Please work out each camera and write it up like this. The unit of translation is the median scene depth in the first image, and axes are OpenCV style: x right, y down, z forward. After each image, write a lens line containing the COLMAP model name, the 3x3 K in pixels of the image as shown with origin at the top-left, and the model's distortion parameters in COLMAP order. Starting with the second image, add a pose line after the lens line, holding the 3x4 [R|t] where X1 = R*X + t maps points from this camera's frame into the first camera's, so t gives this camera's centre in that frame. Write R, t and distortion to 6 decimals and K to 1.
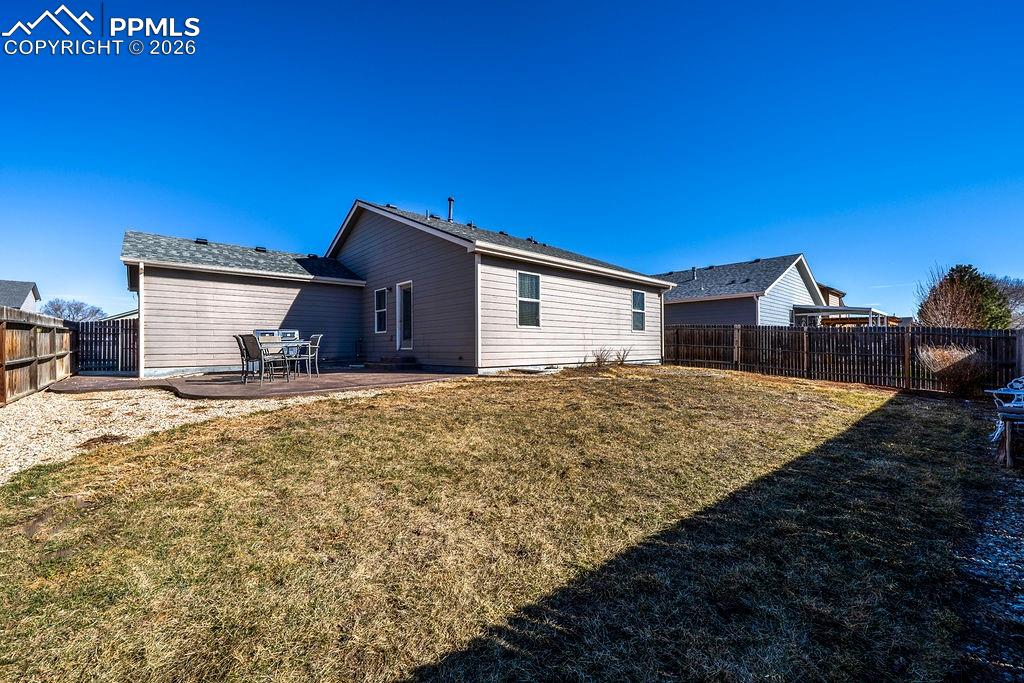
lens RADIAL K [[413.3, 0, 506.8], [0, 413.3, 343.9], [0, 0, 1]] dist [-0.009145, 0.003066]
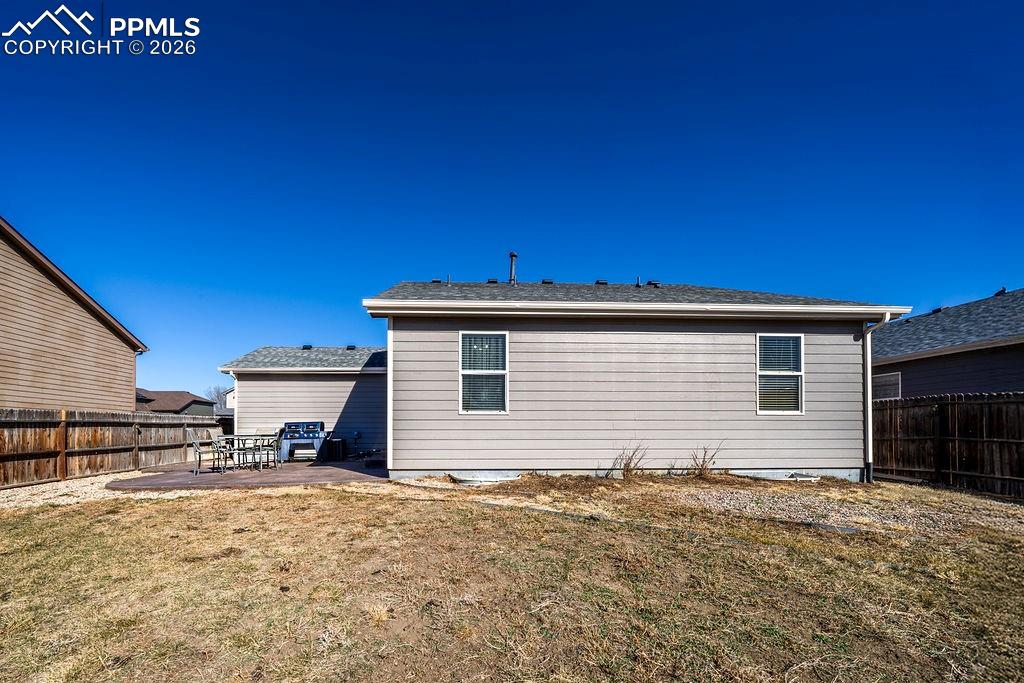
lens RADIAL K [[421.7, 0, 511.3], [0, 421.7, 429.3], [0, 0, 1]] dist [-0.000959, 0.000063]
pose [[0.766617, -0.003735, -0.642093, 0.516279], [0.002116, 0.999992, -0.003291, -0.011015], [0.642101, 0.001165, 0.766619, 0.492289]]
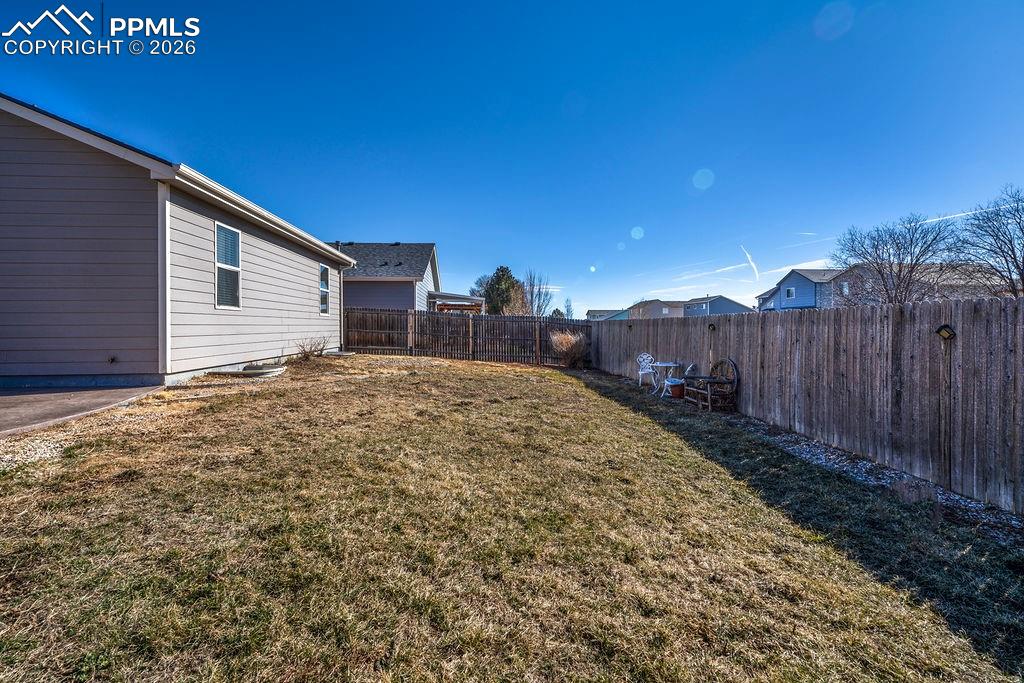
lens RADIAL K [[479.9, 0, 504.4], [0, 479.9, 326.2], [0, 0, 1]] dist [-0.000628, 0.000232]
pose [[0.616000, 0.000787, 0.787746, -0.276785], [-0.004043, 0.999989, 0.002162, -0.013807], [-0.787736, -0.004517, 0.615996, 0.162170]]
